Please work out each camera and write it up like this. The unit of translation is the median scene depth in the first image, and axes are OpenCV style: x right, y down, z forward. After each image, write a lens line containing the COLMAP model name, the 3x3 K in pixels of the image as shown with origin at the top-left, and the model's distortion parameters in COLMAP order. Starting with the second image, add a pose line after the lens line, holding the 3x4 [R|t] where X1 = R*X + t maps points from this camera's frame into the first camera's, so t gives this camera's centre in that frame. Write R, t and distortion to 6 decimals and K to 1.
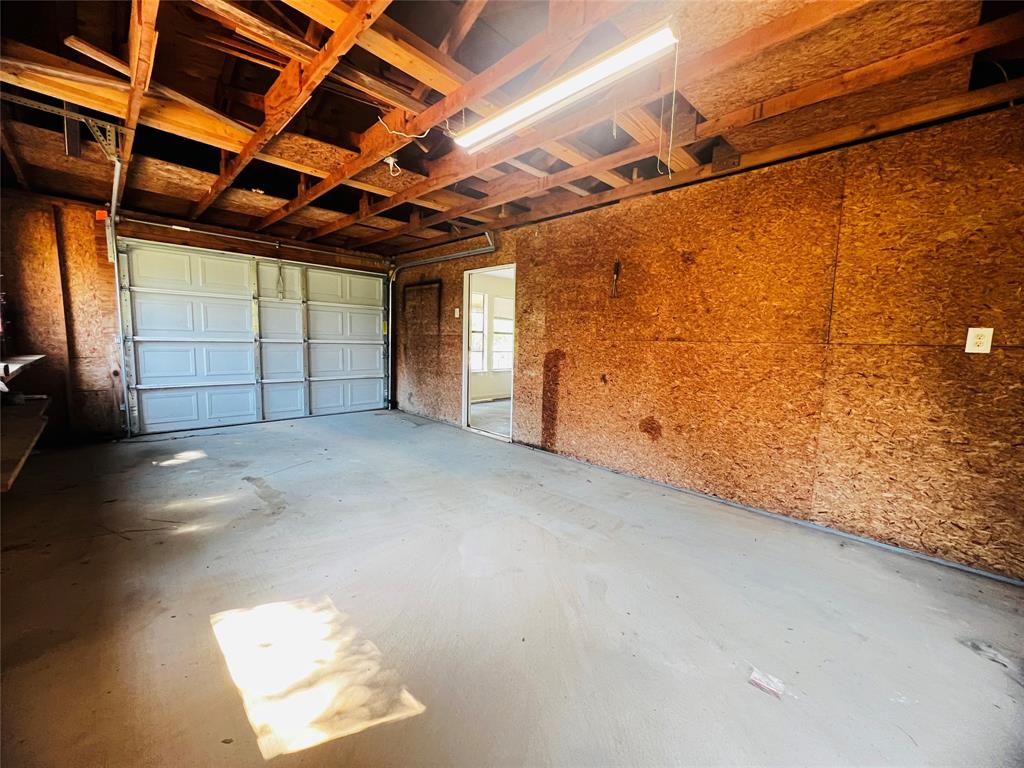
lens RADIAL K [[410.4, 0, 512.0], [0, 410.4, 384.0], [0, 0, 1]] dist [-0.002361, 0.000739]
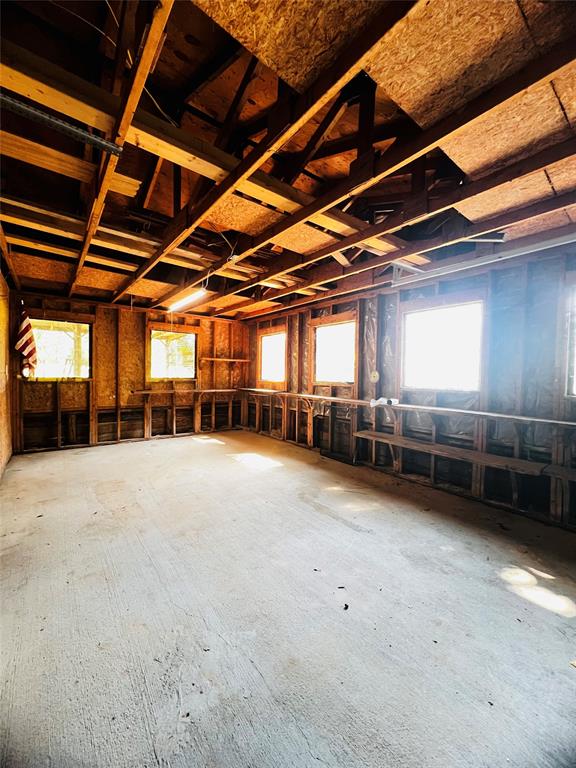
lens RADIAL K [[307.8, 0, 288.0], [0, 307.8, 384.0], [0, 0, 1]] dist [-0.002361, 0.000739]
pose [[-0.992339, -0.049125, 0.113362, -0.558221], [-0.032081, 0.988535, 0.147547, -0.248527], [-0.119310, 0.142780, -0.982537, 1.846116]]
